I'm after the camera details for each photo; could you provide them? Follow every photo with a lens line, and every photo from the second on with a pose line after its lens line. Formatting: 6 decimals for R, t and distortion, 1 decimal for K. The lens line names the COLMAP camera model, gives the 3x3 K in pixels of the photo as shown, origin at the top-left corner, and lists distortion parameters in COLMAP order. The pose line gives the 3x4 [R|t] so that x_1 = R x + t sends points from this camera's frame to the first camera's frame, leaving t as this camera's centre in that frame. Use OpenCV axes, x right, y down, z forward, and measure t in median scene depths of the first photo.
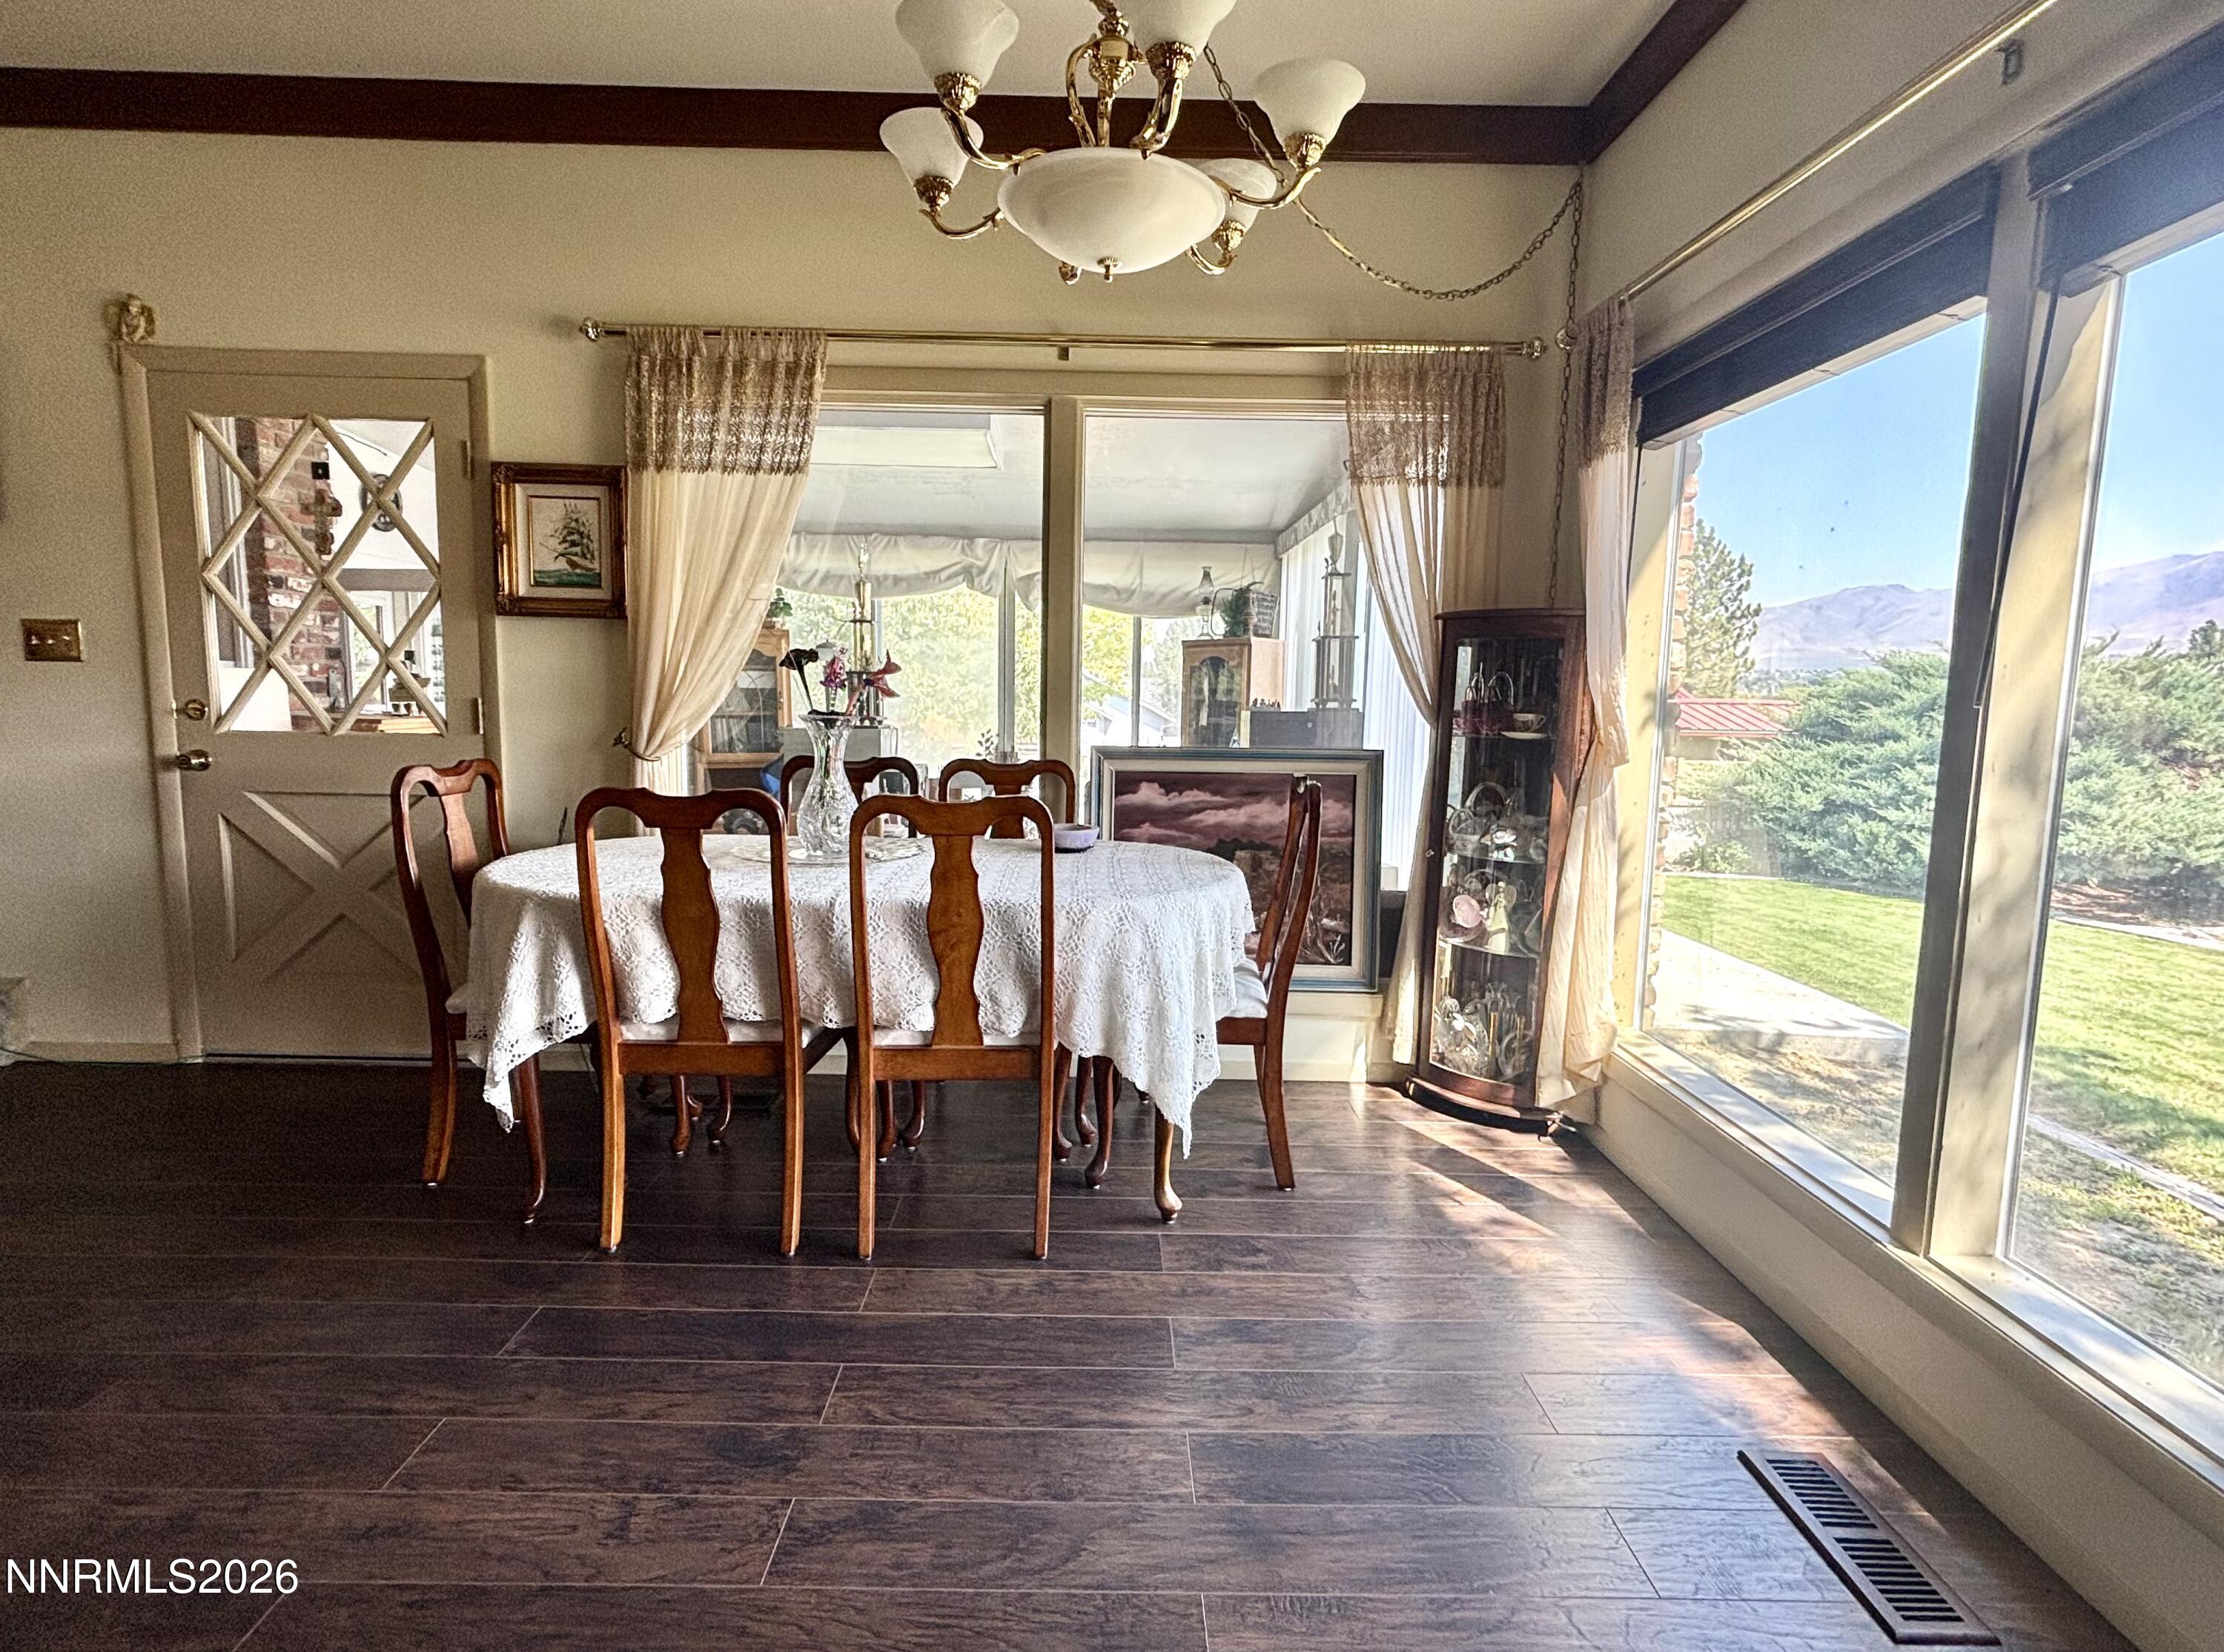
lens RADIAL K [[1218.5, 0, 1108.0], [0, 1218.5, 858.7], [0, 0, 1]] dist [0.001678, 0.013738]
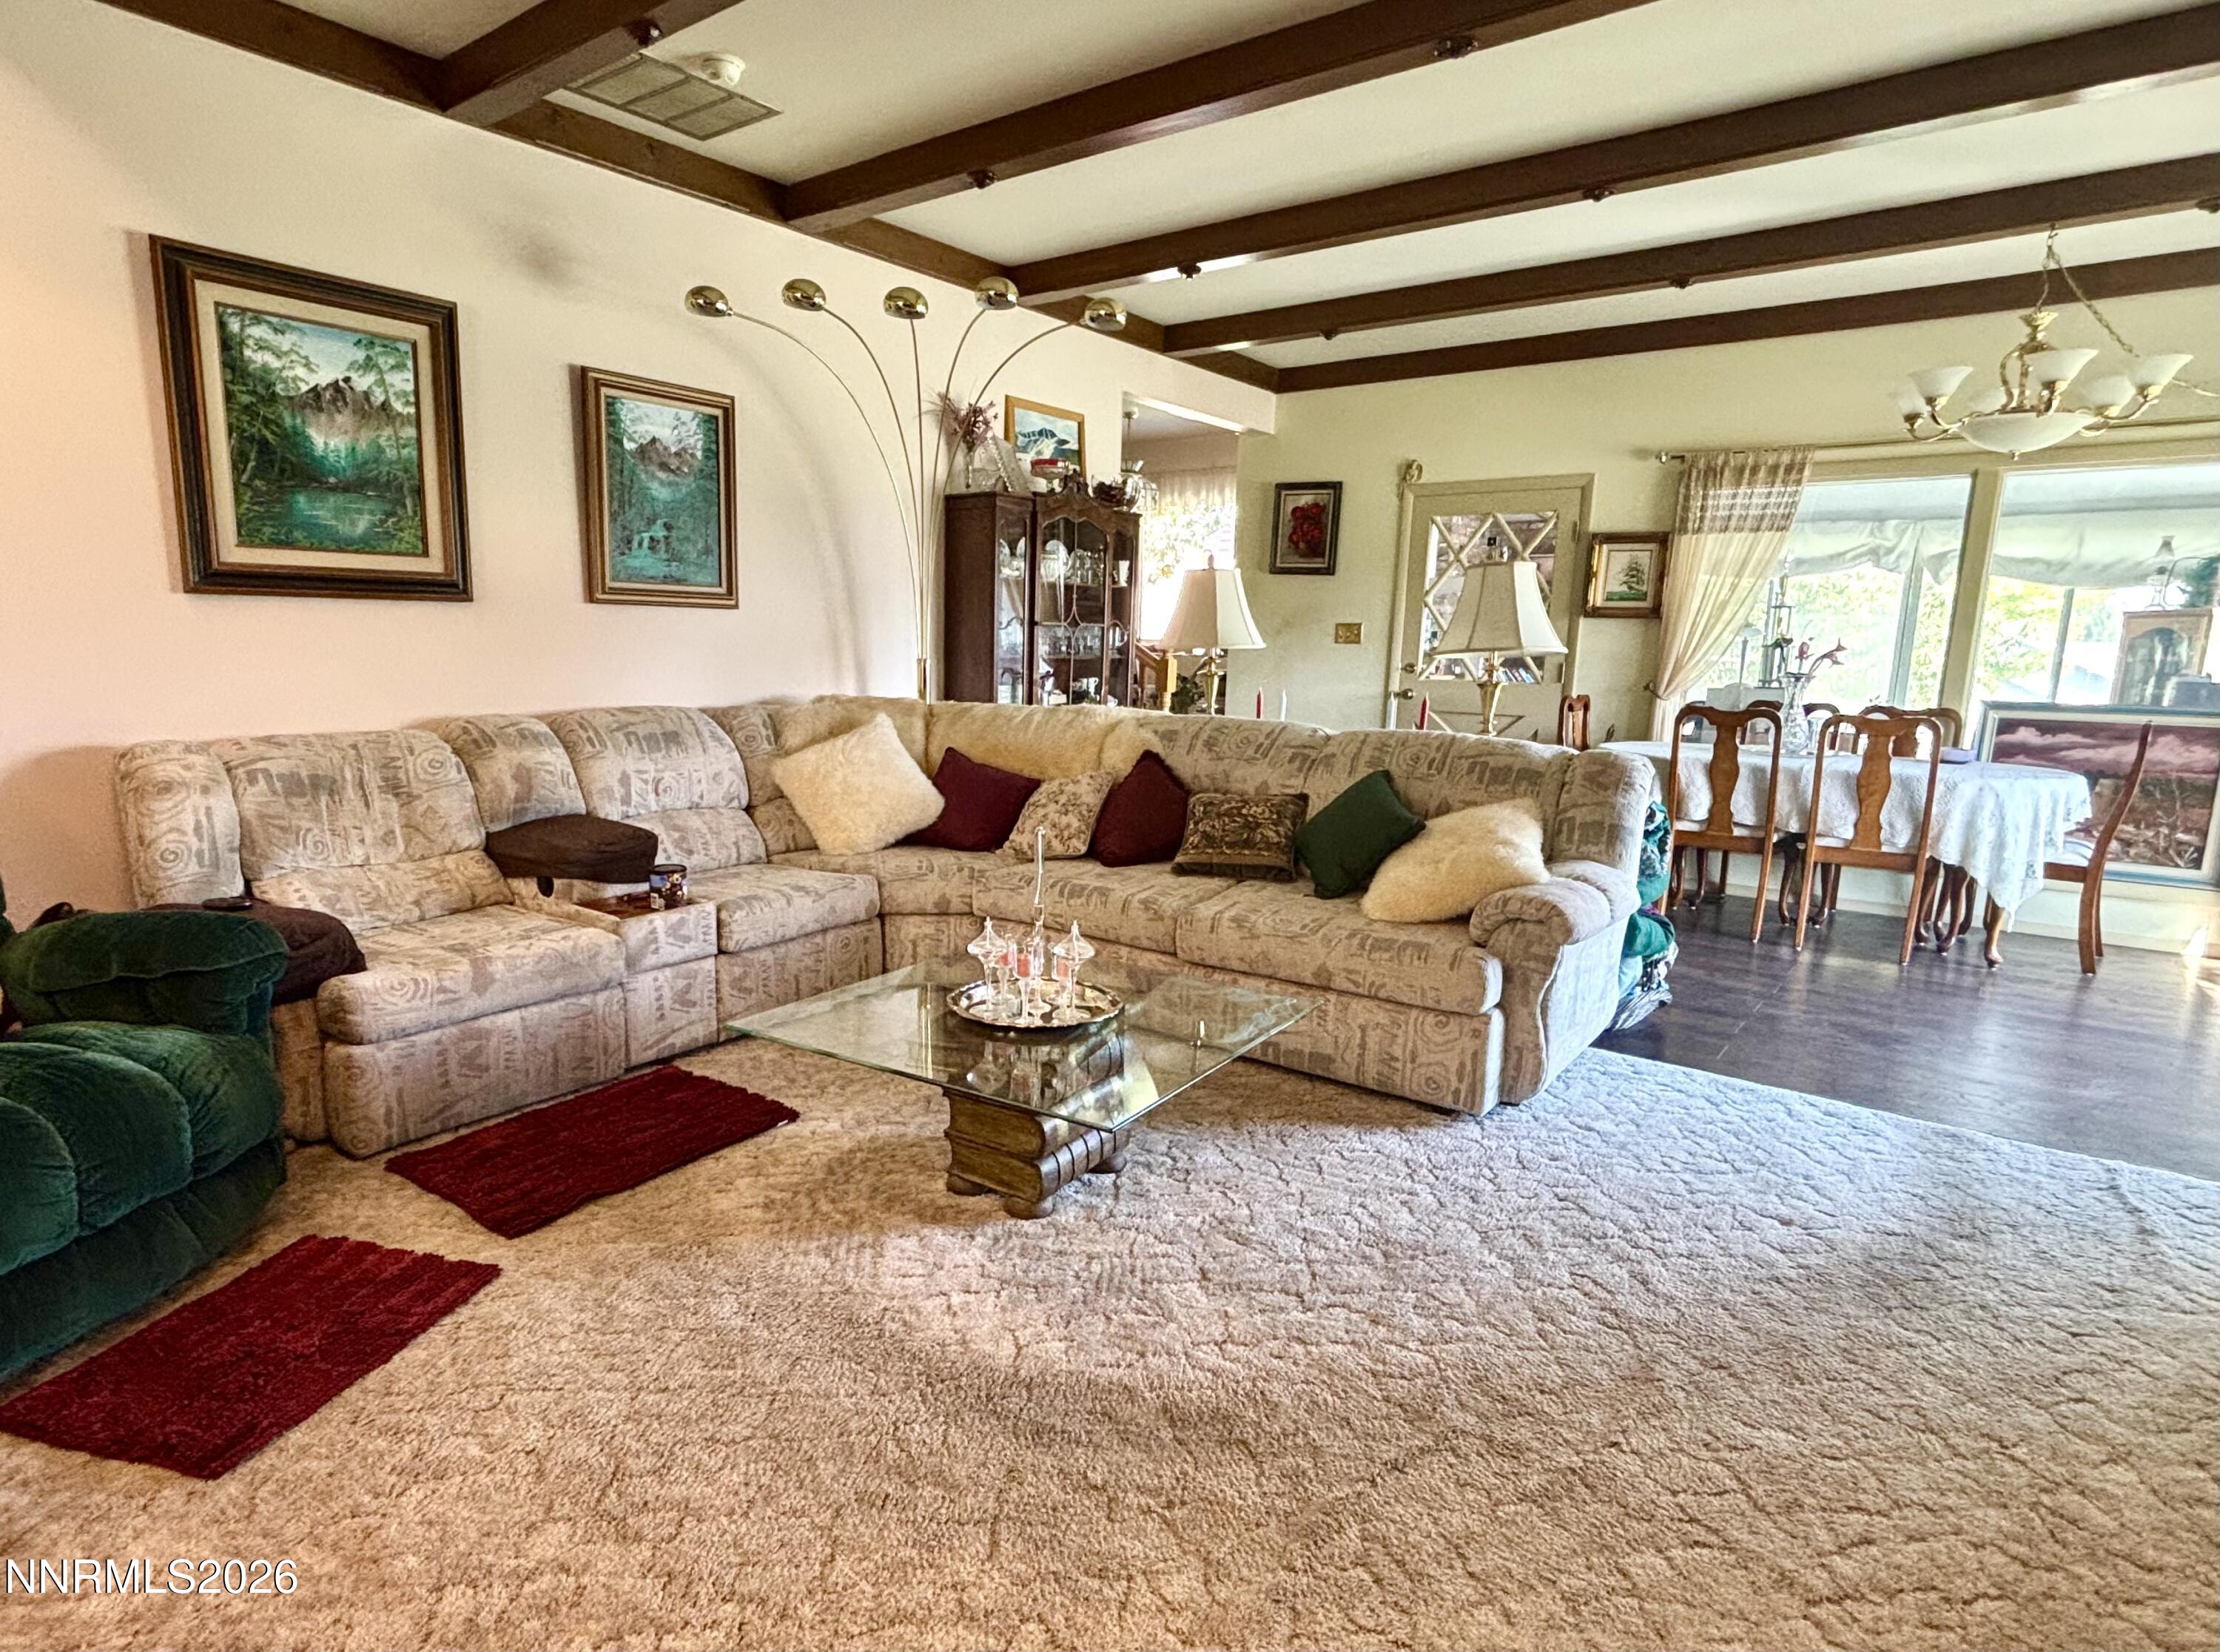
lens RADIAL K [[1216.3, 0, 1106.0], [0, 1216.3, 858.6], [0, 0, 1]] dist [0.001678, 0.013738]
pose [[0.797442, 0.107052, -0.593823, 0.045818], [-0.091561, 0.994208, 0.056275, 0.122767], [0.596408, 0.009495, 0.802625, -0.894307]]
